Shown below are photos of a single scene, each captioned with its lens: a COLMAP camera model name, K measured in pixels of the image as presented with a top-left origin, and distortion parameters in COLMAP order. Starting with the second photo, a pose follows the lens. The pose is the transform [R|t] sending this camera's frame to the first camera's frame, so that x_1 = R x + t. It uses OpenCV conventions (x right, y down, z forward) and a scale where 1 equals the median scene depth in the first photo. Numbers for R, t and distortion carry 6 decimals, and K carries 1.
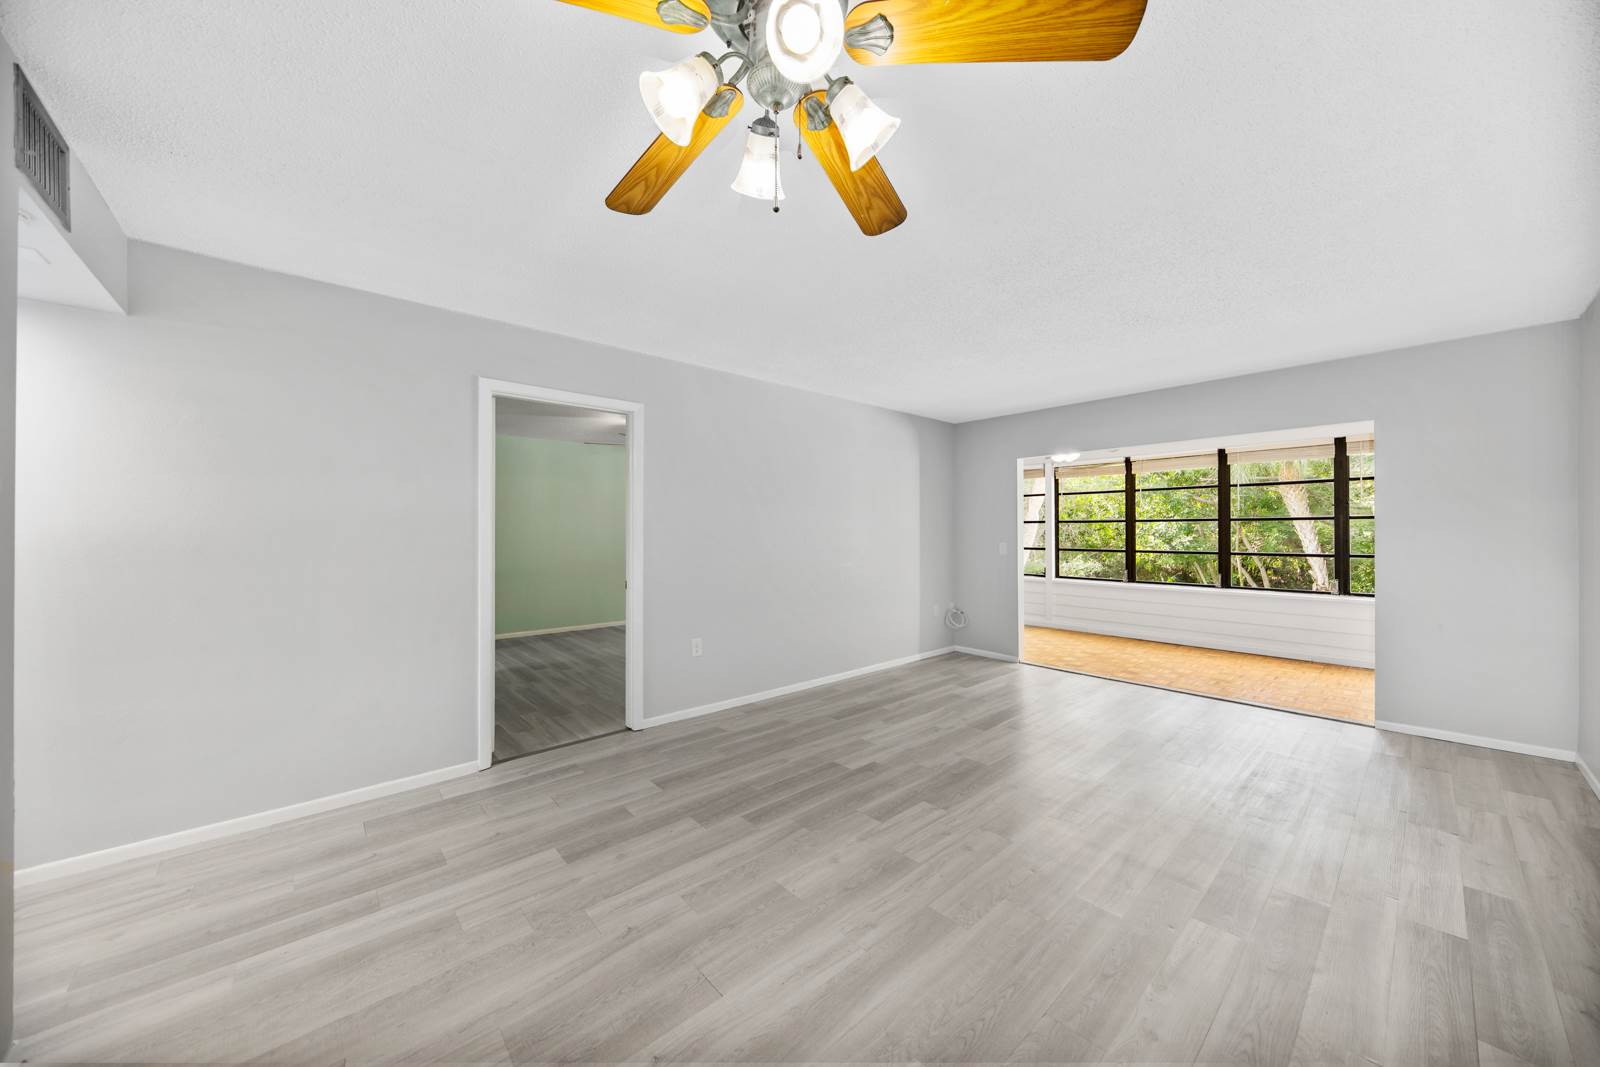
lens RADIAL K [[556.4, 0, 800.0], [0, 556.4, 533.5], [0, 0, 1]] dist [0.007506, -0.000012]
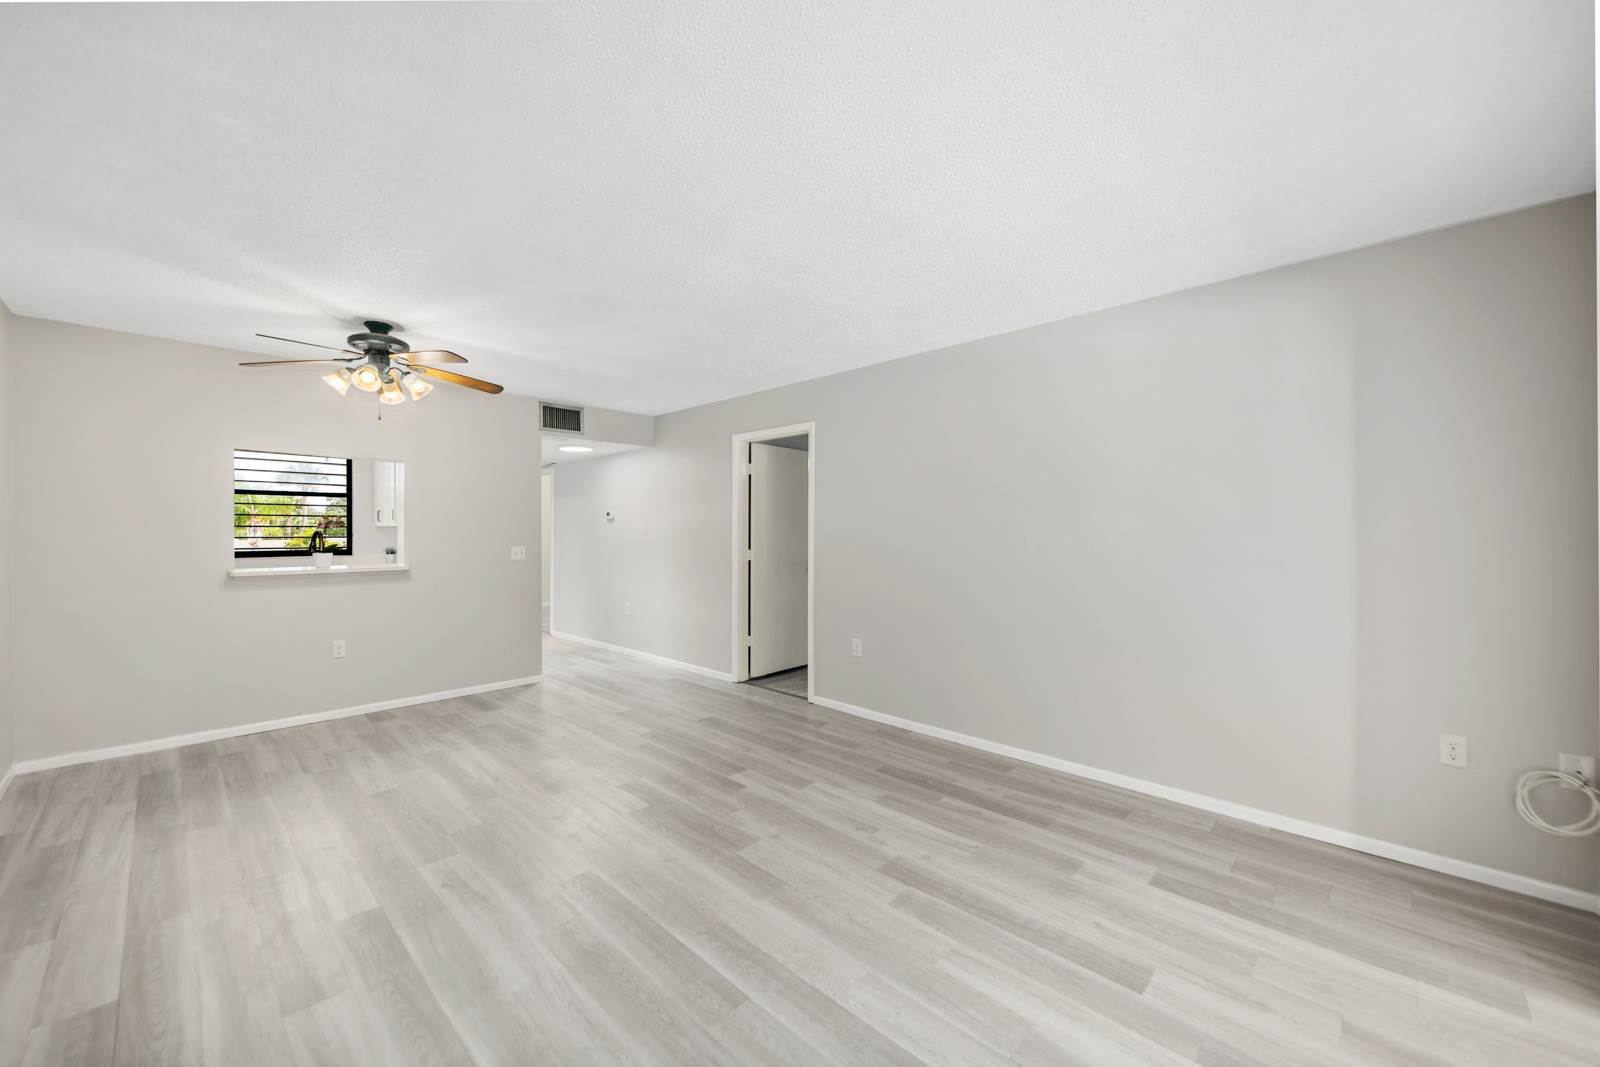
lens RADIAL K [[610.6, 0, 800.0], [0, 610.6, 533.5], [0, 0, 1]] dist [-0.000654, -0.000158]
pose [[0.075655, 0.002139, -0.997132, 1.110293], [-0.003775, 0.999991, 0.001858, -0.003165], [0.997127, 0.003624, 0.075662, 0.996099]]
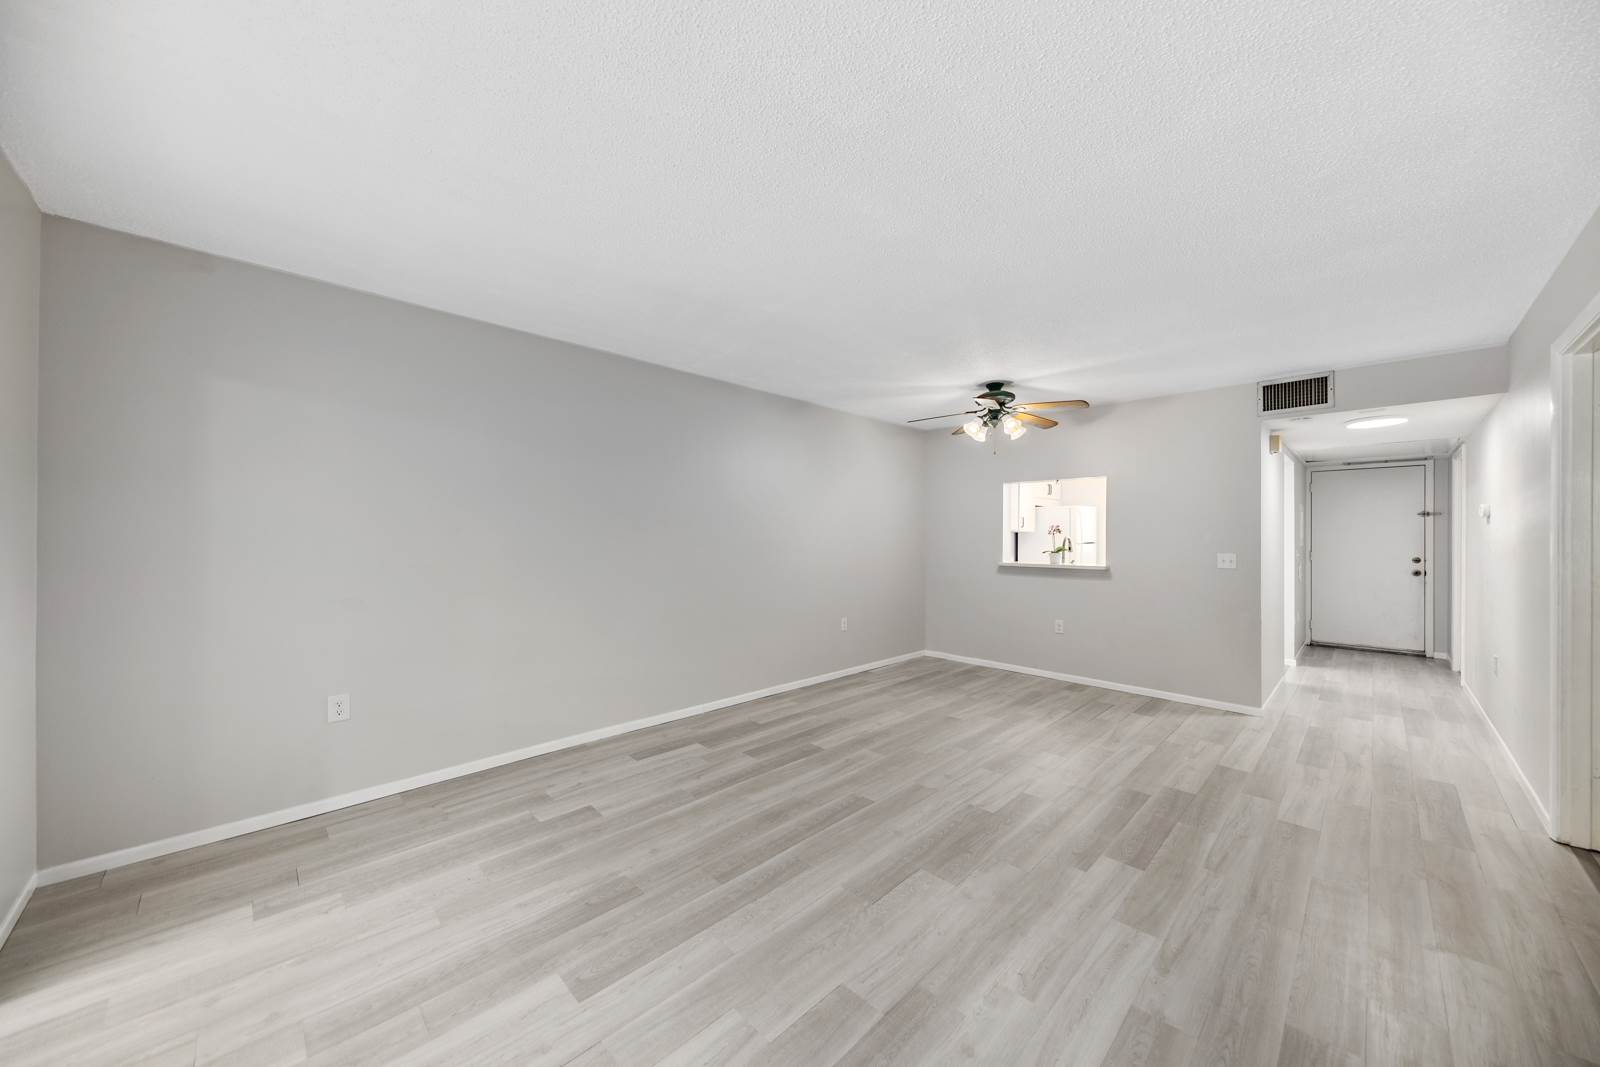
lens RADIAL K [[556.4, 0, 800.0], [0, 556.4, 533.5], [0, 0, 1]] dist [0.007506, -0.000012]
pose [[-0.998943, -0.004322, -0.045766, 0.512754], [-0.004325, 0.999991, -0.000020, -0.007401], [0.045765, 0.000178, -0.998952, 1.654752]]
